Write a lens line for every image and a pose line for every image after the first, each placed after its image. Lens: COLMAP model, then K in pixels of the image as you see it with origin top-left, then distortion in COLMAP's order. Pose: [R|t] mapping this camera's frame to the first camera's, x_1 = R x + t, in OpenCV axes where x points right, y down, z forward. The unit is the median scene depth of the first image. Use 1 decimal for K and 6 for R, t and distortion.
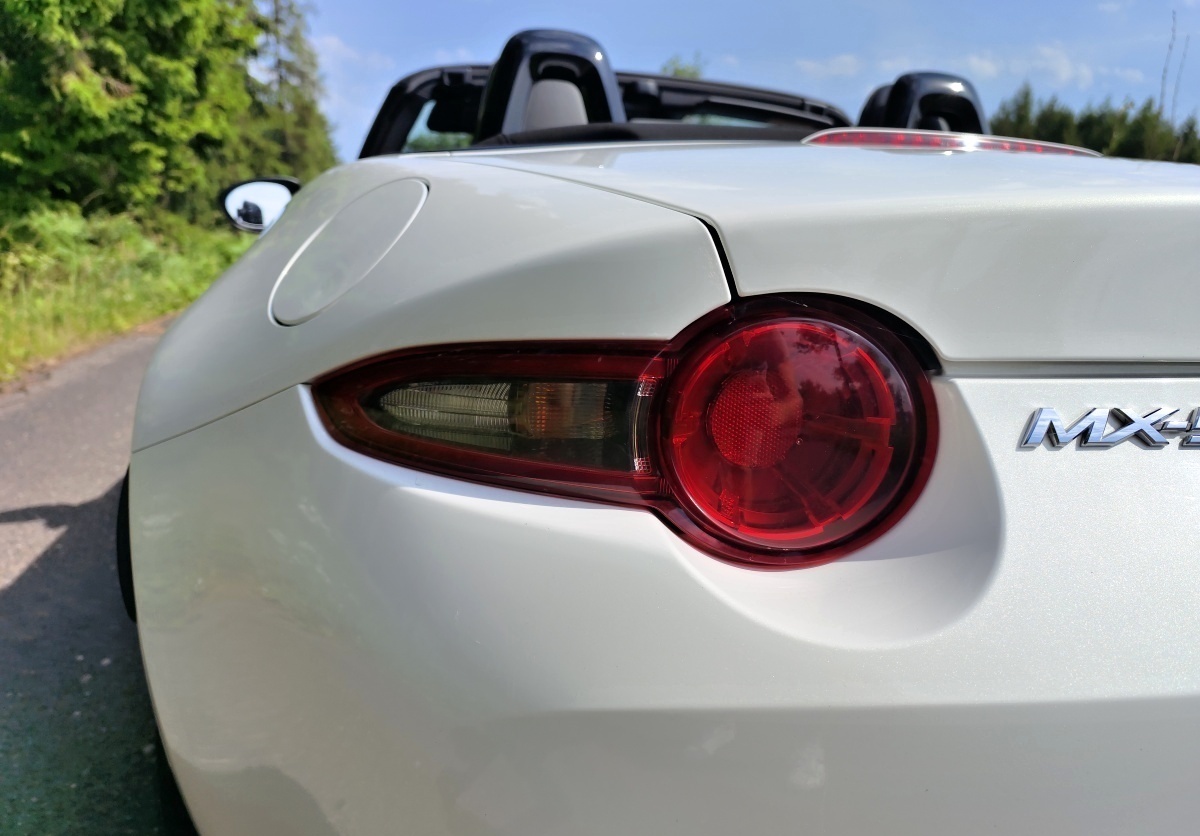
lens RADIAL K [[840.5, 0, 596.4], [0, 840.5, 411.0], [0, 0, 1]] dist [-0.009461, -0.002332]
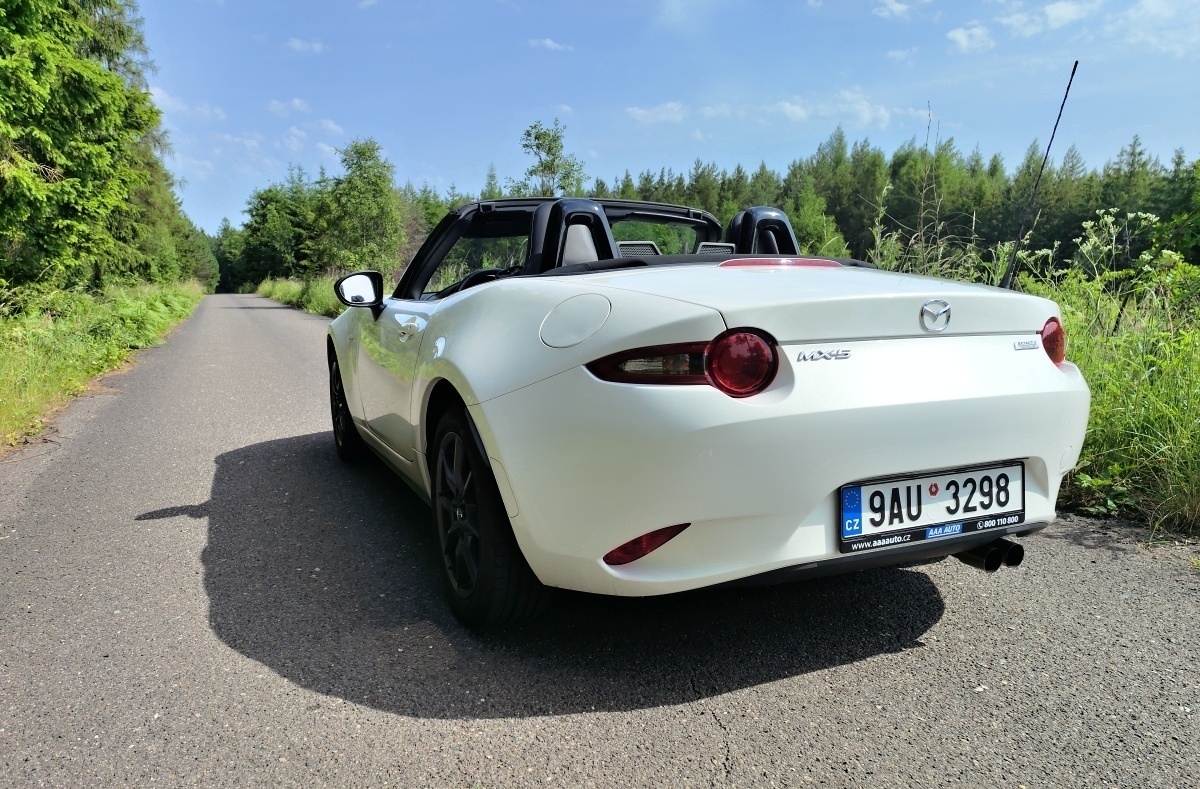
lens RADIAL K [[829.1, 0, 591.1], [0, 829.1, 398.8], [0, 0, 1]] dist [0.025662, -0.015852]
pose [[0.984577, -0.068425, 0.161017, -0.806831], [0.077726, 0.995608, -0.052183, 0.250066], [-0.156739, 0.063893, 0.985571, -1.975877]]
